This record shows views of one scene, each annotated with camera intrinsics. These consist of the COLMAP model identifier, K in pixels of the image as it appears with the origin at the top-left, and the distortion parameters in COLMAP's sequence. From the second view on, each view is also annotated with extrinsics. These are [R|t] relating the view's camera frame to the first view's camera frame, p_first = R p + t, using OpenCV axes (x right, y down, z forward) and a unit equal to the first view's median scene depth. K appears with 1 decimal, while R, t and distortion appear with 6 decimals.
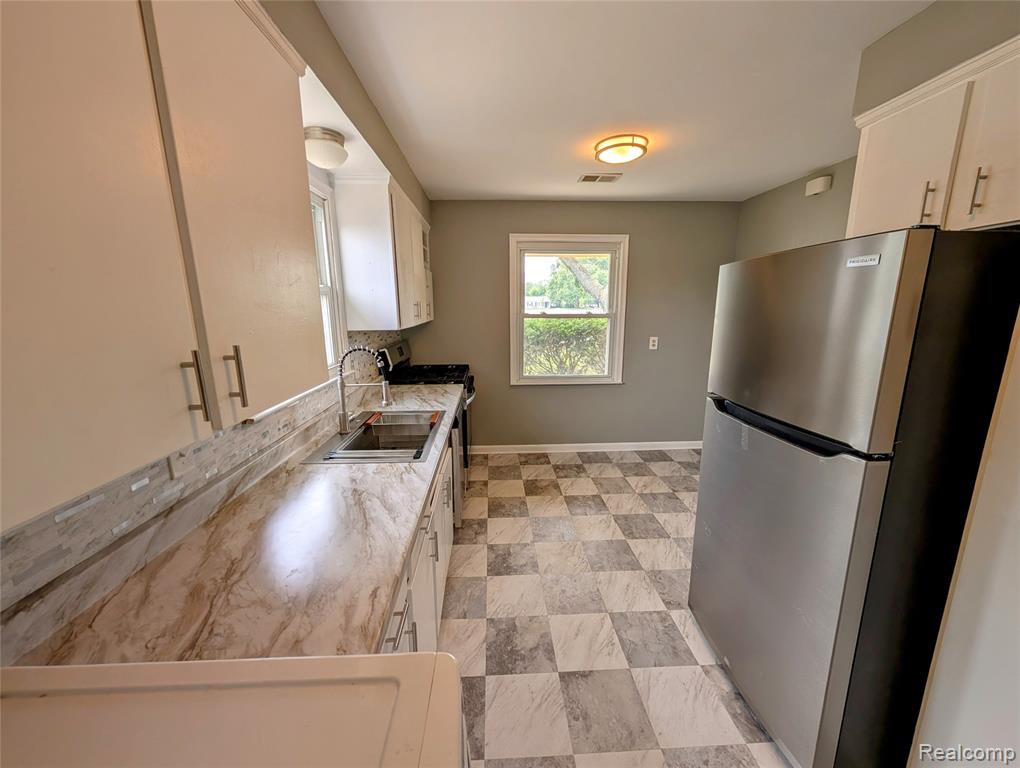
lens RADIAL K [[386.1, 0, 507.5], [0, 386.1, 384.3], [0, 0, 1]] dist [-0.002860, 0.000156]
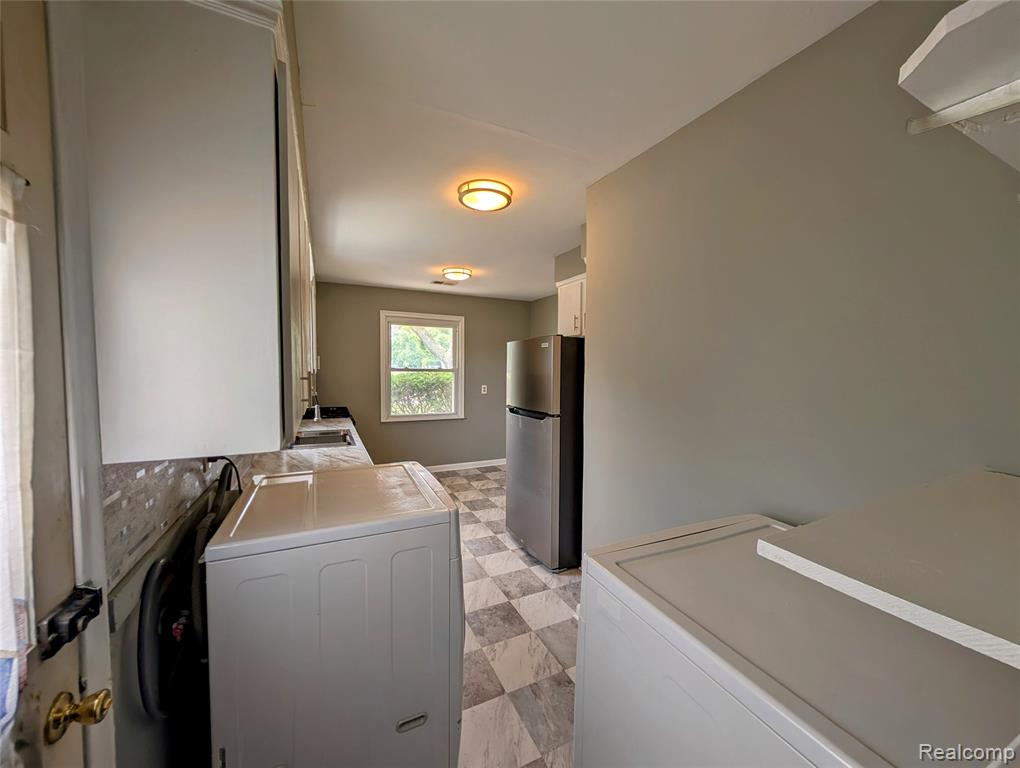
lens RADIAL K [[386.1, 0, 510.8], [0, 386.1, 382.3], [0, 0, 1]] dist [-0.002860, 0.000156]
pose [[0.918229, 0.000203, 0.396050, -0.131445], [0.063356, 0.987047, -0.147394, 0.110793], [-0.390950, 0.160433, 0.906322, -0.450614]]
